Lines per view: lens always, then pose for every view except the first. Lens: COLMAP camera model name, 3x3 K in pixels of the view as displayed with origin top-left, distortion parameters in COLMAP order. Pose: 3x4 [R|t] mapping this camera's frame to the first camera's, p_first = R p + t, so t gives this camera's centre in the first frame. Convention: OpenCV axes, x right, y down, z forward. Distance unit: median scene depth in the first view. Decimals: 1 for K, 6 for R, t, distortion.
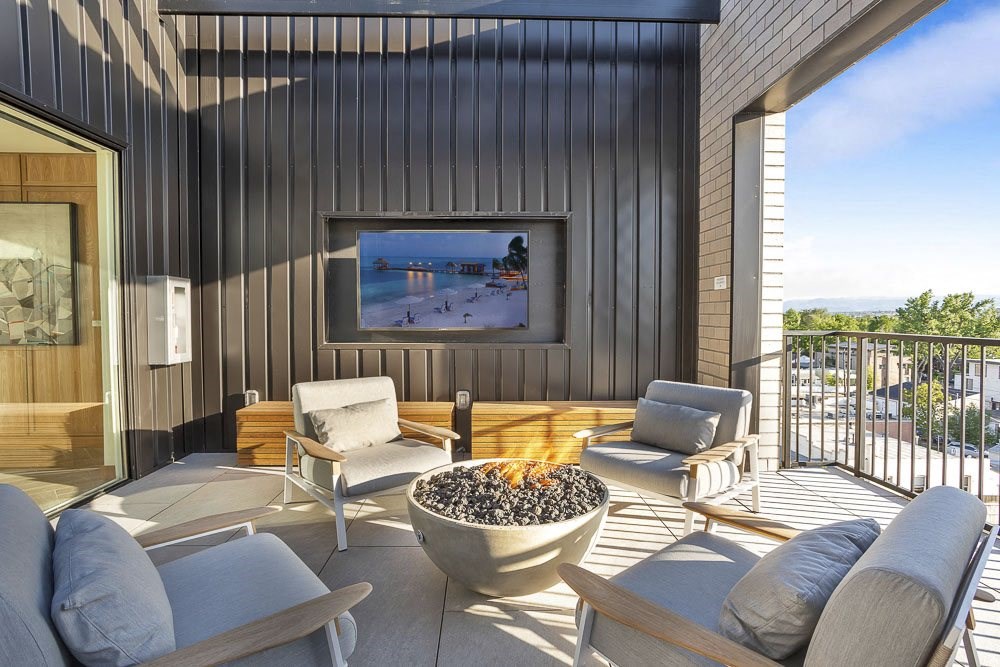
lens RADIAL K [[481.3, 0, 500.0], [0, 481.3, 333.5], [0, 0, 1]] dist [-0.000646, 0.000206]
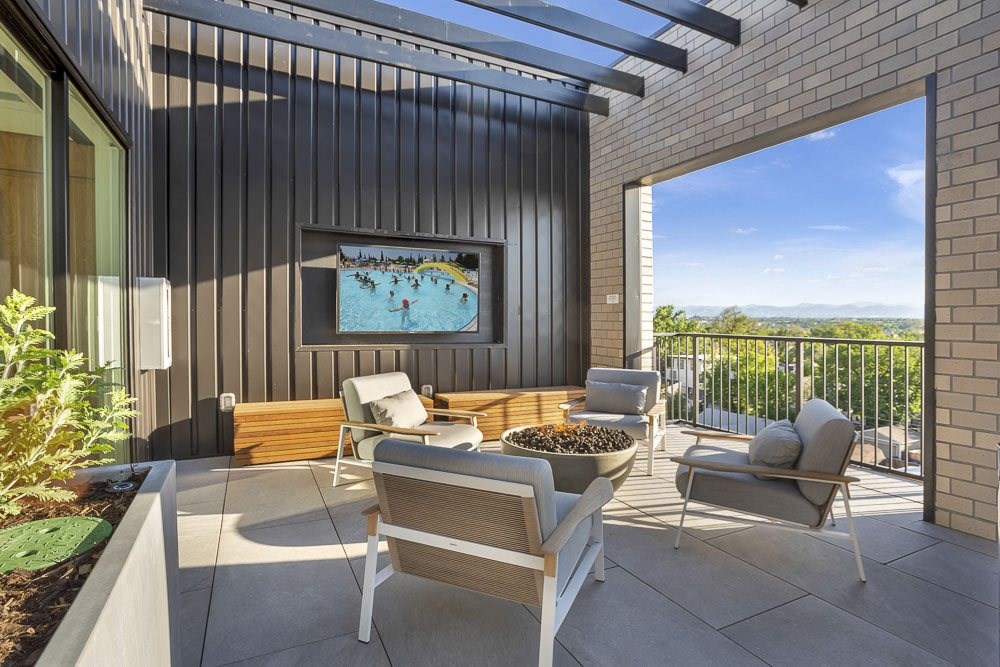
lens RADIAL K [[486.2, 0, 475.9], [0, 486.2, 325.4], [0, 0, 1]] dist [0.001302, 0.000596]
pose [[0.920926, 0.003274, 0.389723, -0.435180], [0.007092, 0.999658, -0.025156, 0.004503], [-0.389672, 0.025931, 0.920588, -0.145176]]
